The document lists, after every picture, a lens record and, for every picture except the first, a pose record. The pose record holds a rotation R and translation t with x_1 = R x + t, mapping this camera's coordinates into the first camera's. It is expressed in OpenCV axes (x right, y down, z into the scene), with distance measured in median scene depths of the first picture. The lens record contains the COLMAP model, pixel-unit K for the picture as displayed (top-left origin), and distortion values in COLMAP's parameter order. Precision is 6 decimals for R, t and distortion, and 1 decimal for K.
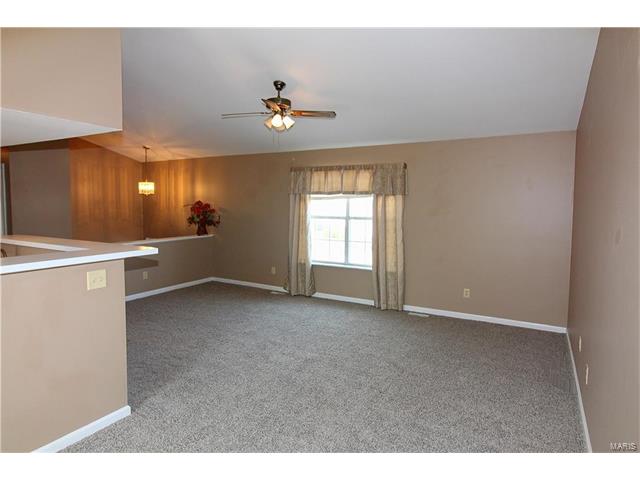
lens RADIAL K [[400.0, 0, 320.0], [0, 400.0, 240.0], [0, 0, 1]] dist [0.002613, 0.000175]
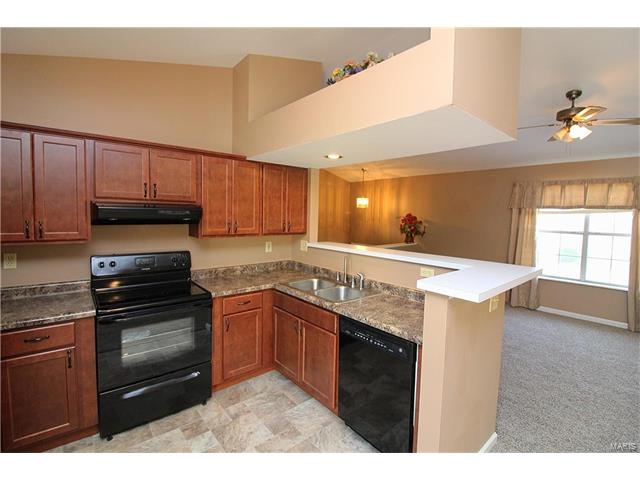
lens RADIAL K [[314.0, 0, 320.0], [0, 314.0, 240.0], [0, 0, 1]] dist [-0.004209, -0.001192]
pose [[0.936810, 0.039197, -0.347636, -0.269210], [-0.042839, 0.999078, -0.002793, -0.009177], [0.347206, 0.017508, 0.937626, 0.067861]]
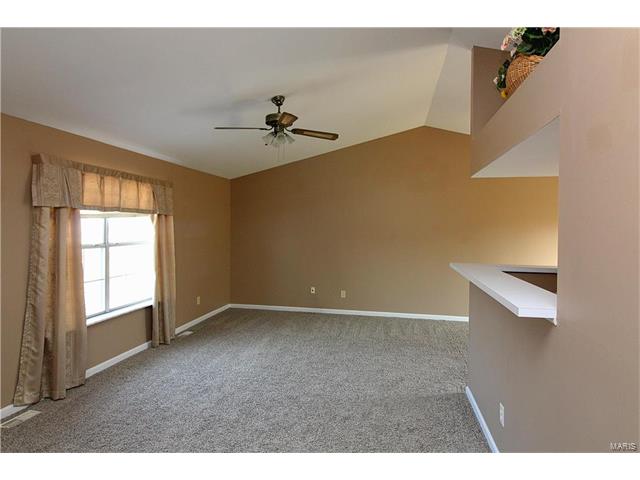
lens RADIAL K [[400.0, 0, 320.0], [0, 400.0, 240.0], [0, 0, 1]] dist [0.002613, 0.000175]
pose [[-0.164805, -0.036157, 0.985663, -0.677393], [0.069953, 0.996383, 0.048246, -0.071672], [-0.983842, 0.076901, -0.161680, 0.746212]]
